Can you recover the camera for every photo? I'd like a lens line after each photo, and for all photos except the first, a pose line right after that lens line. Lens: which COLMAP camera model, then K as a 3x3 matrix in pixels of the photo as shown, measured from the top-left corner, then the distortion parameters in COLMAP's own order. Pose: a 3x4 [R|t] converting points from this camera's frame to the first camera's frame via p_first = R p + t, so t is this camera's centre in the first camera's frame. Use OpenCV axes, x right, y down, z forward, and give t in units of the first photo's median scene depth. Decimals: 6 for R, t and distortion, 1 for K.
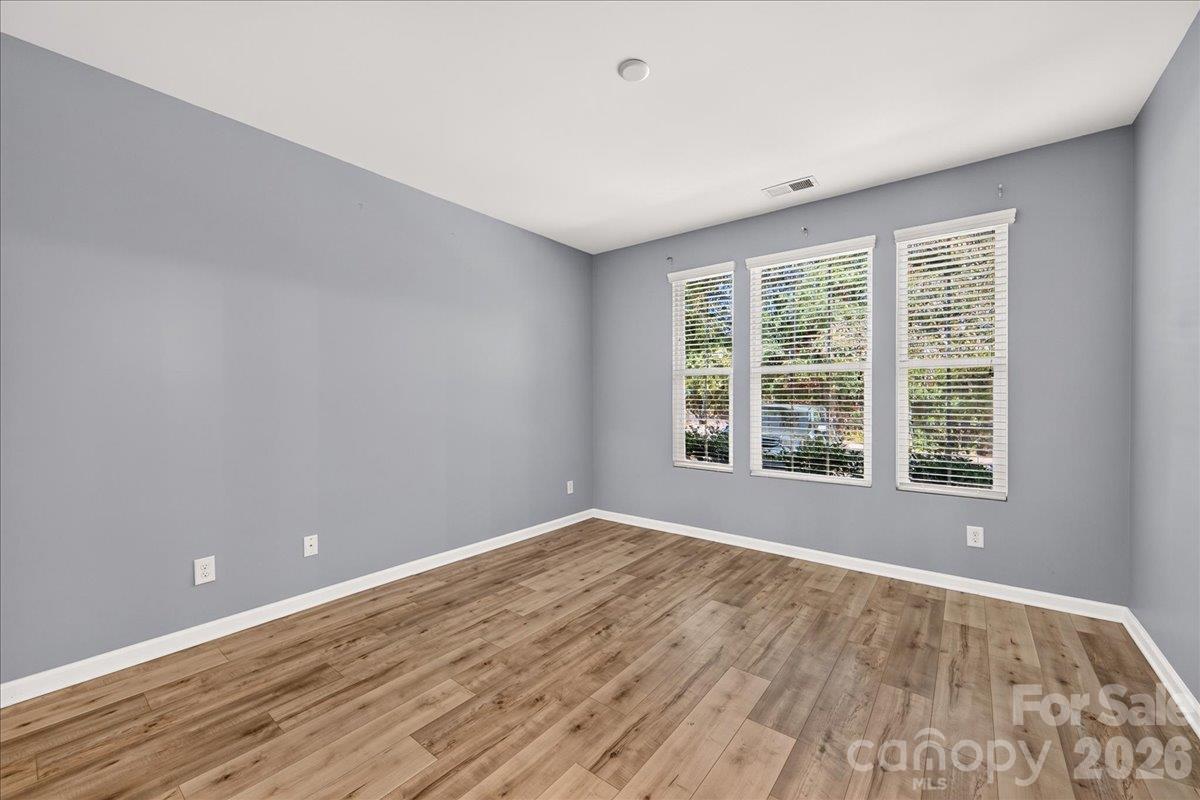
lens RADIAL K [[473.1, 0, 599.2], [0, 473.1, 399.8], [0, 0, 1]] dist [-0.000792, -0.001267]
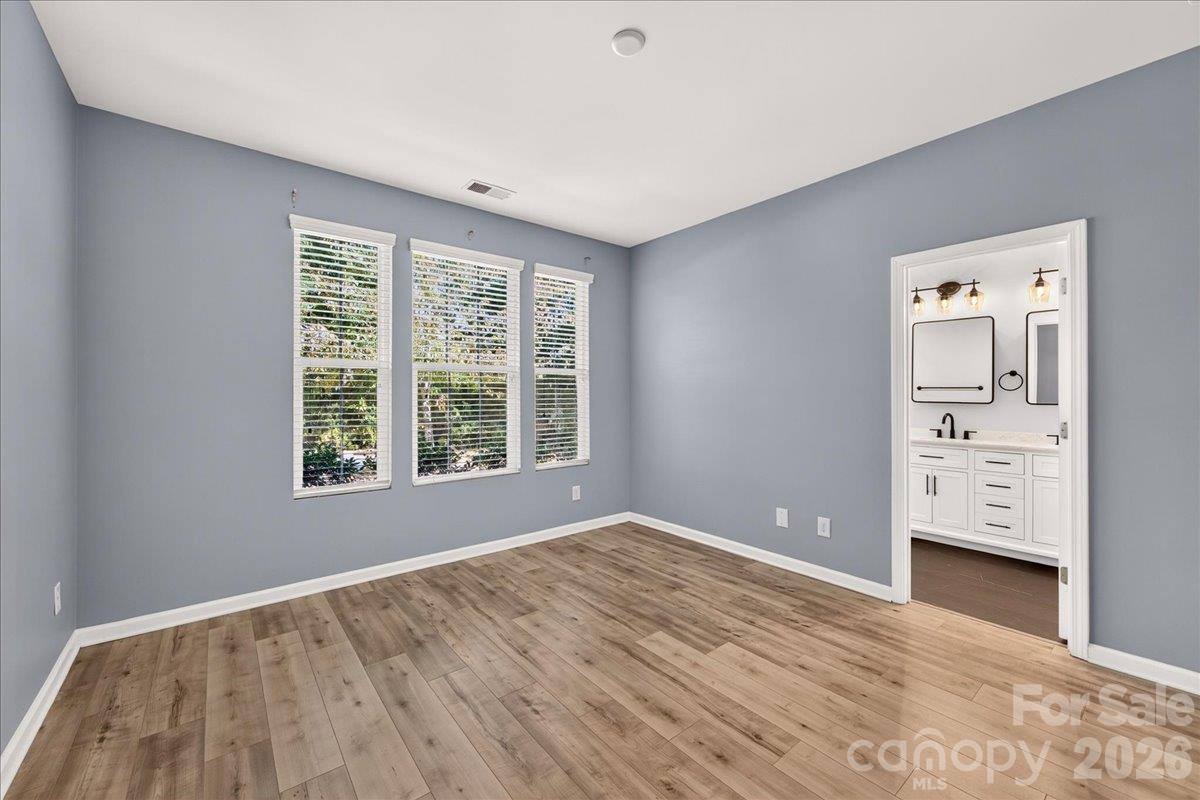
lens RADIAL K [[473.1, 0, 599.6], [0, 473.1, 394.1], [0, 0, 1]] dist [-0.000792, -0.001267]
pose [[0.218747, 0.000857, 0.975781, -0.567629], [0.007222, 0.999971, -0.002497, -0.007243], [-0.975755, 0.007593, 0.218735, 0.584256]]
